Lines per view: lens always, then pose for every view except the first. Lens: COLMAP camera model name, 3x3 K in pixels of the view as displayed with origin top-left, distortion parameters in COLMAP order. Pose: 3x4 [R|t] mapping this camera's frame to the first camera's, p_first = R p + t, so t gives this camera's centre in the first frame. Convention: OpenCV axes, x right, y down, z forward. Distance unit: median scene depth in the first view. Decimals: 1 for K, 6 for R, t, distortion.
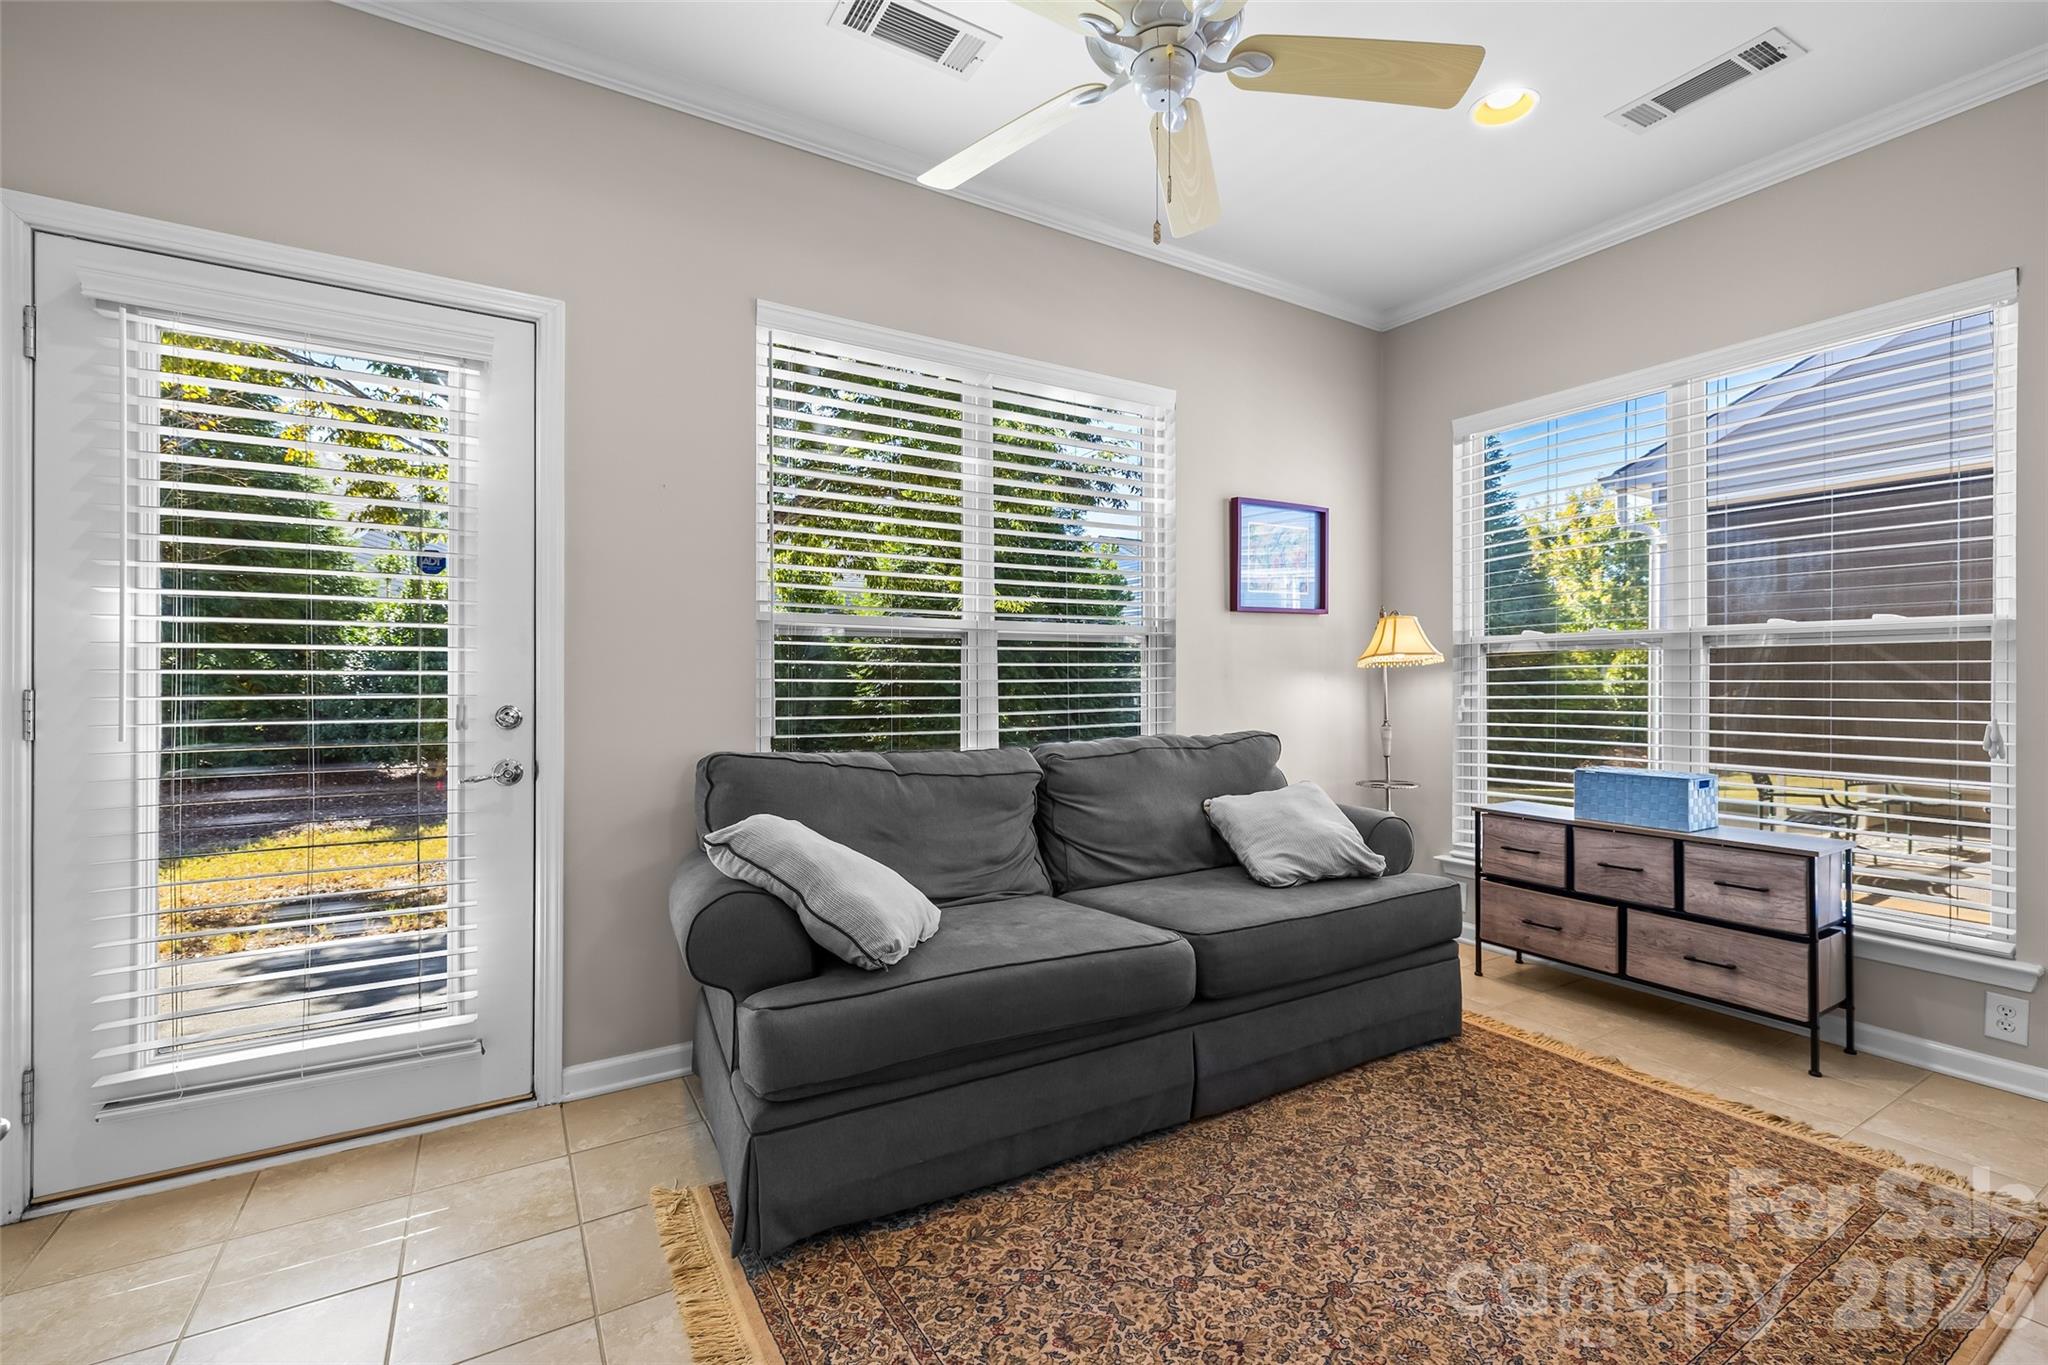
lens RADIAL K [[907.3, 0, 1037.4], [0, 907.3, 674.8], [0, 0, 1]] dist [0.011594, -0.000310]
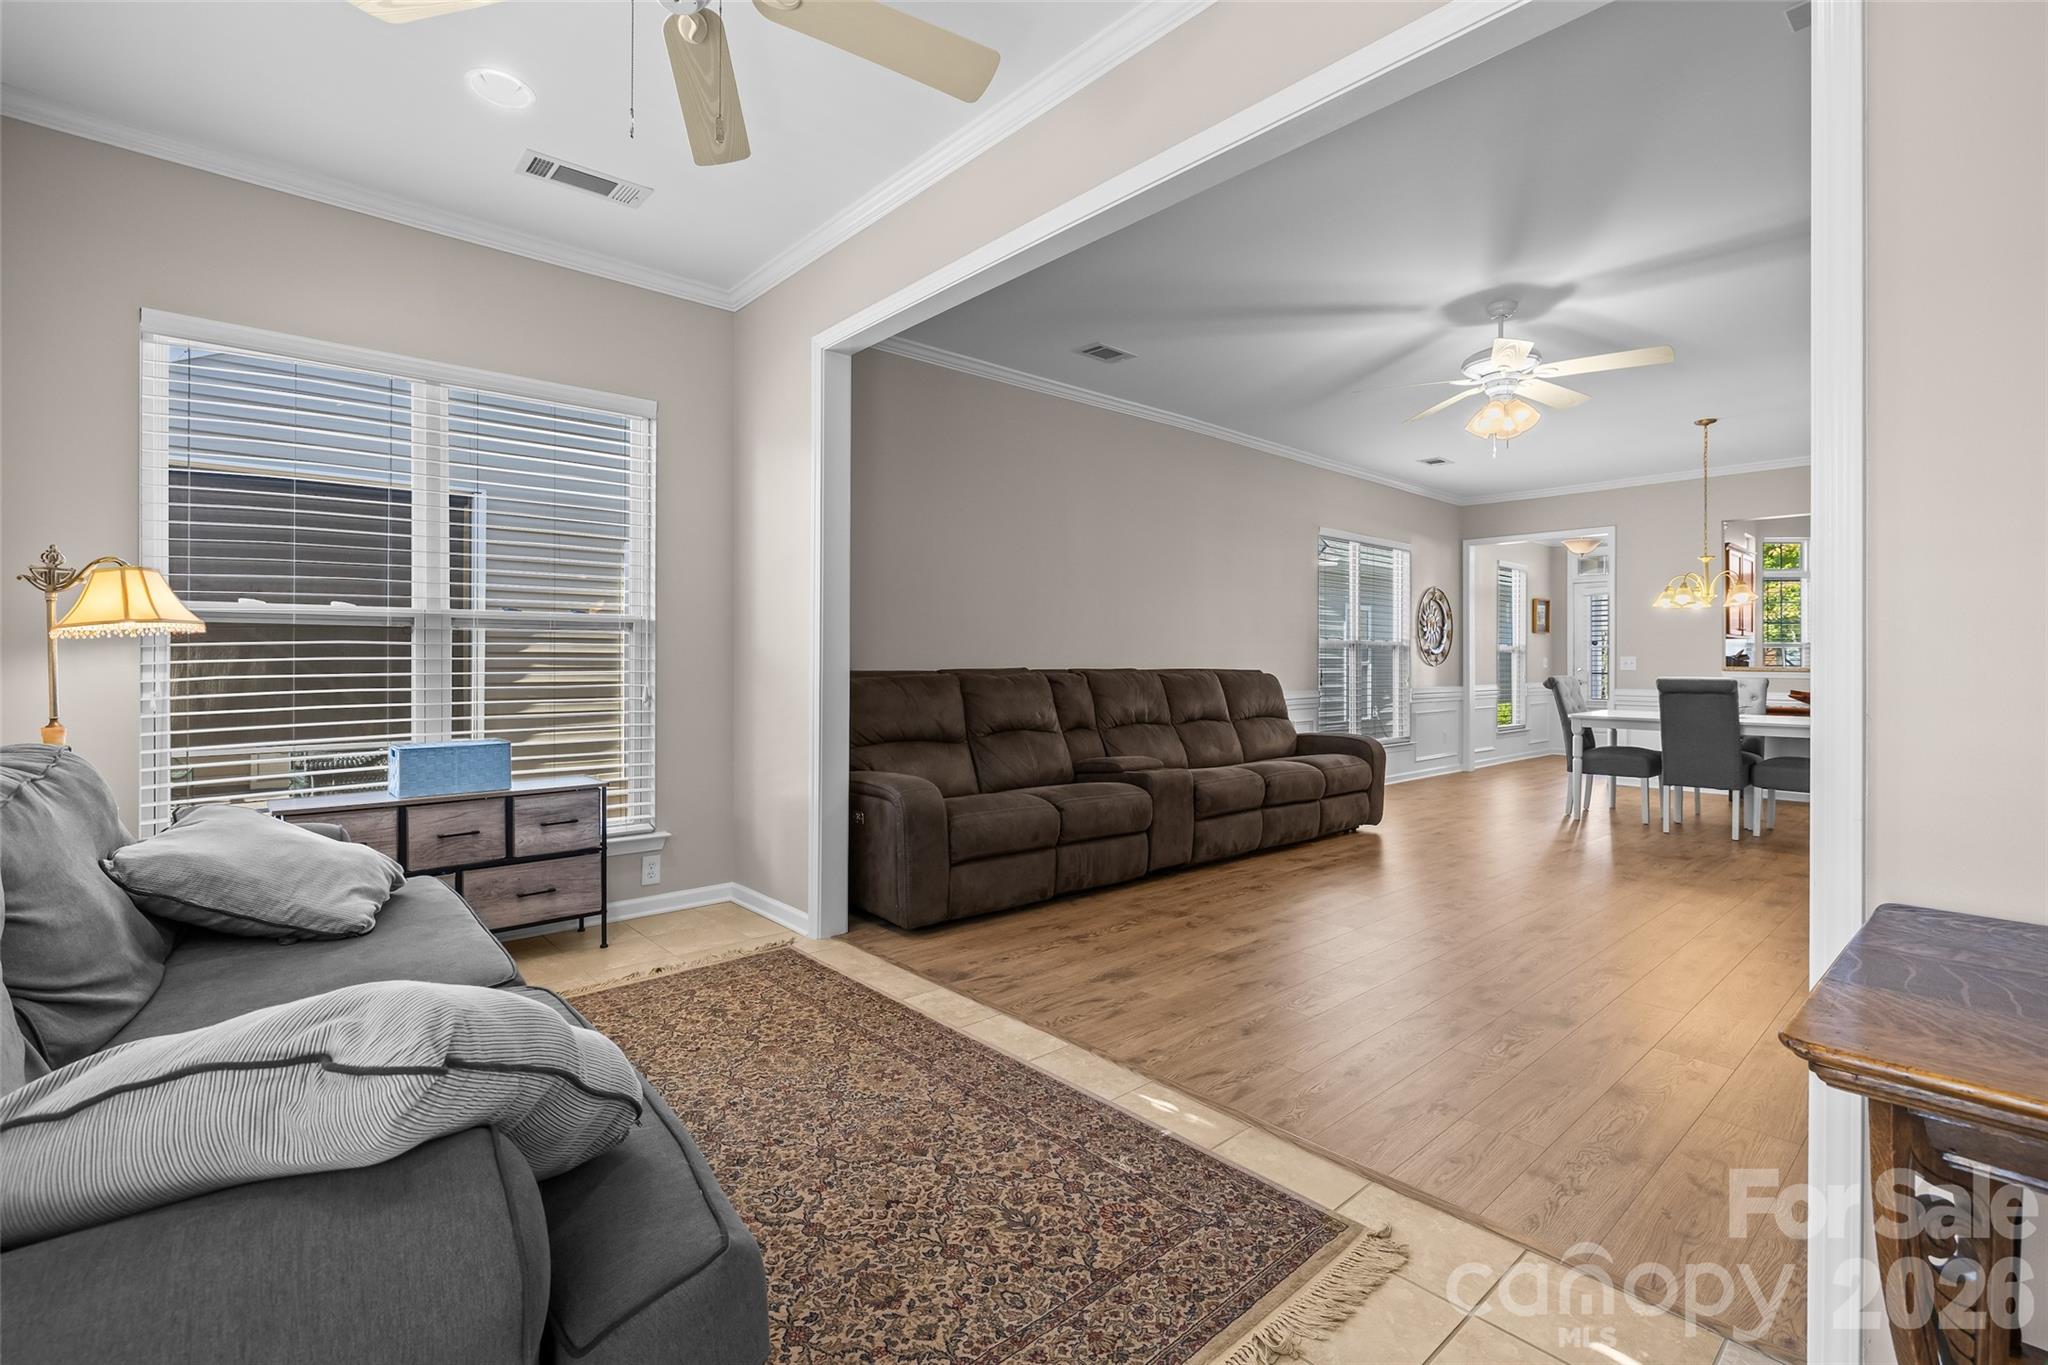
lens RADIAL K [[929.7, 0, 1024.9], [0, 929.7, 673.3], [0, 0, 1]] dist [-0.002836, 0.000565]
pose [[-0.187514, -0.015232, 0.982144, -0.577070], [-0.004854, 0.999882, 0.014580, 0.006498], [-0.982250, -0.002034, -0.187566, 0.602048]]
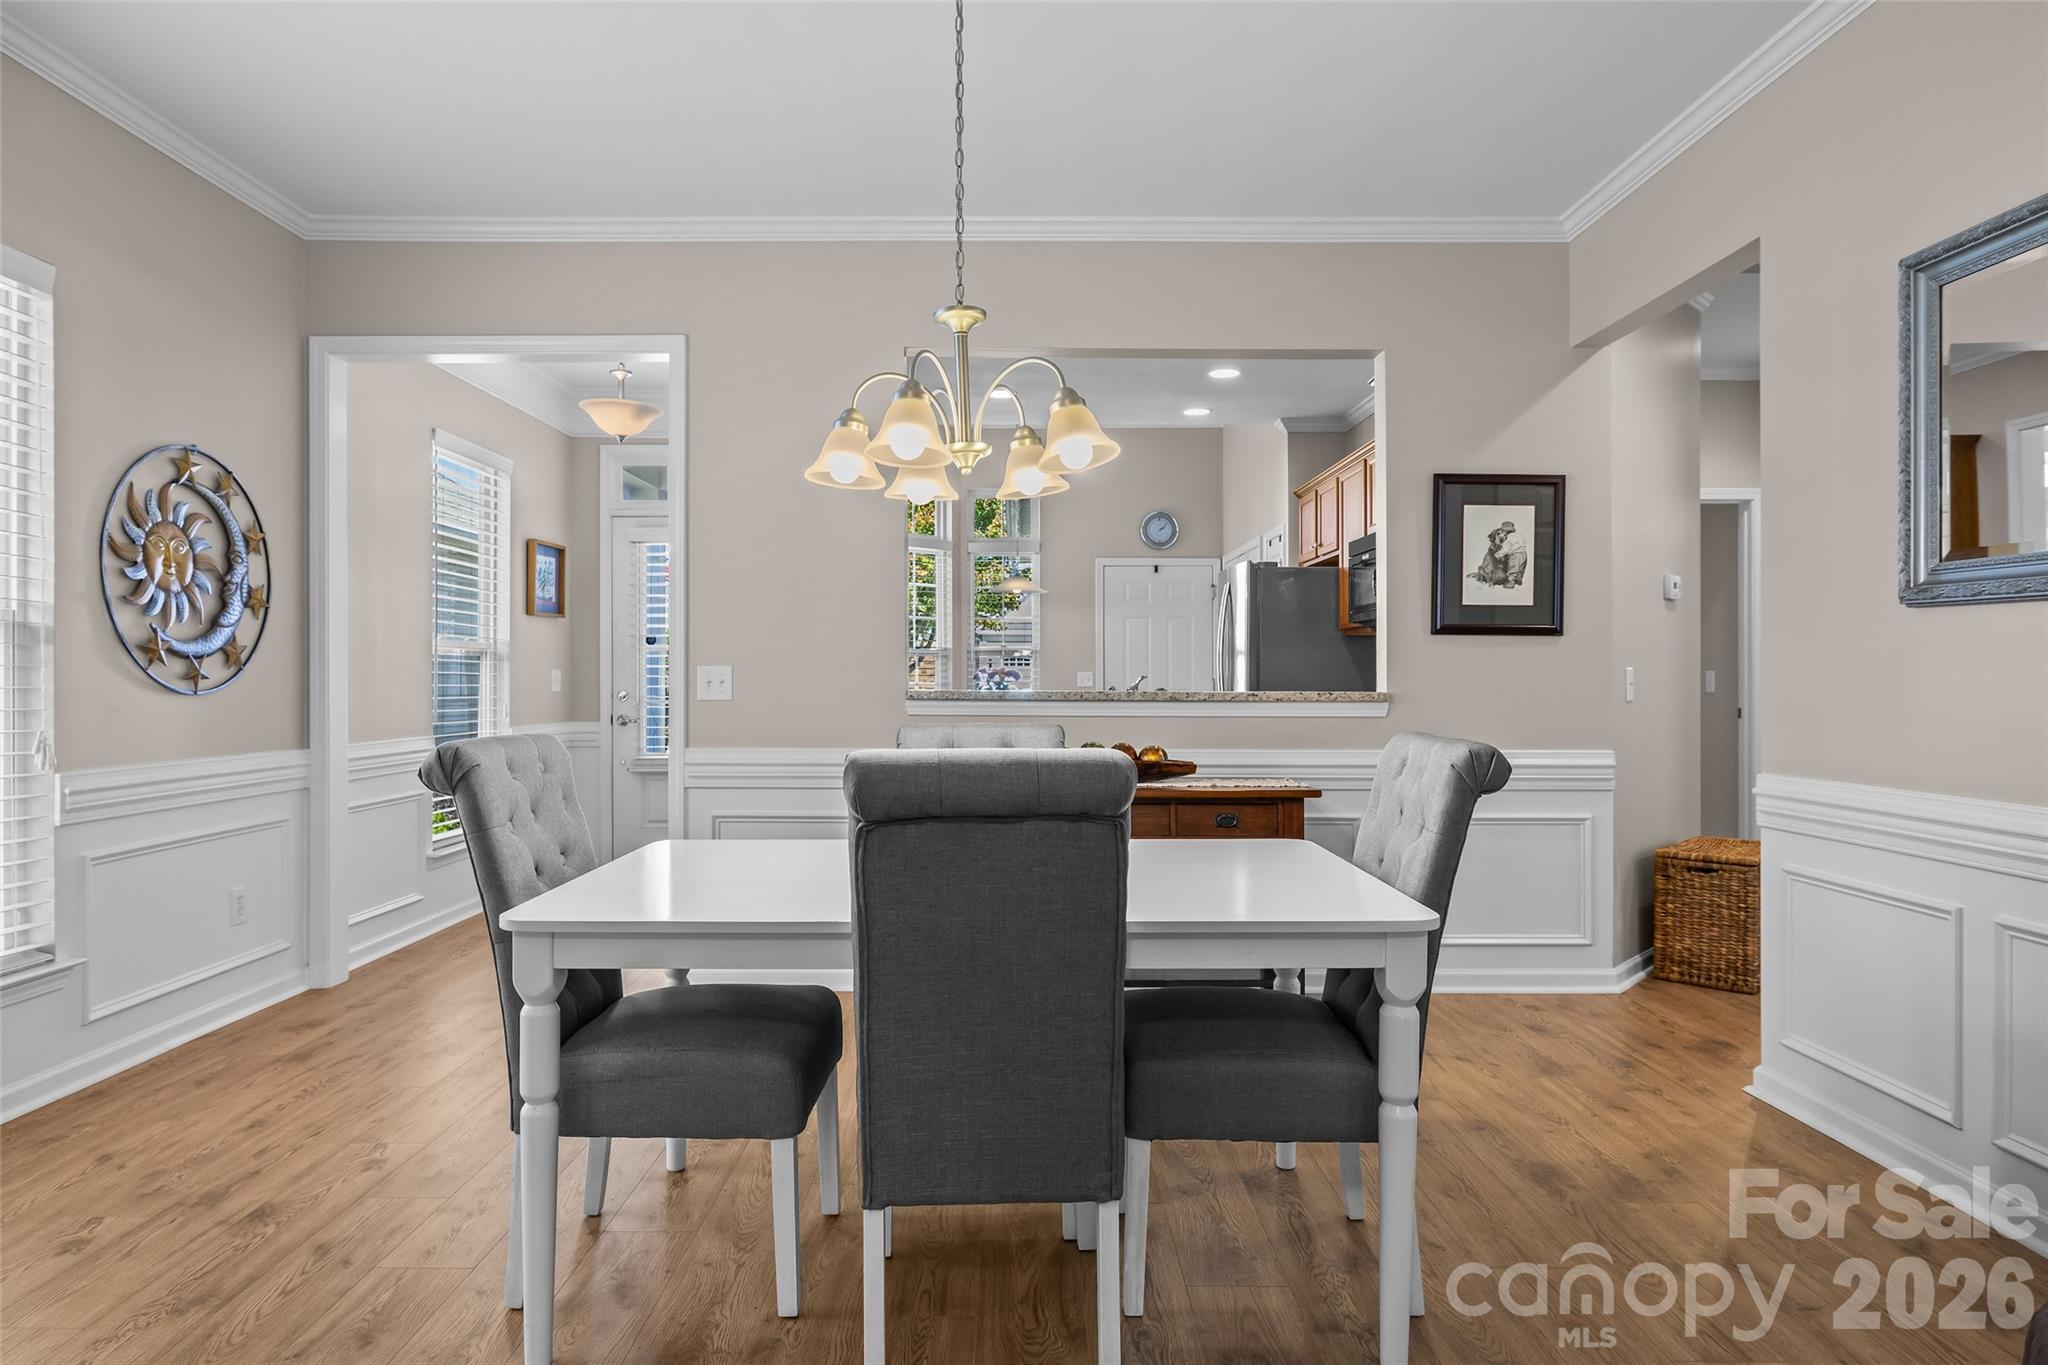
lens RADIAL K [[1190.3, 0, 1015.5], [0, 1190.3, 674.8], [0, 0, 1]] dist [-0.000429, -0.001245]
pose [[-0.853271, -0.000956, 0.521466, 0.876886], [-0.003934, 0.999982, -0.004604, 0.003881], [-0.521452, -0.005980, -0.853260, -0.769964]]
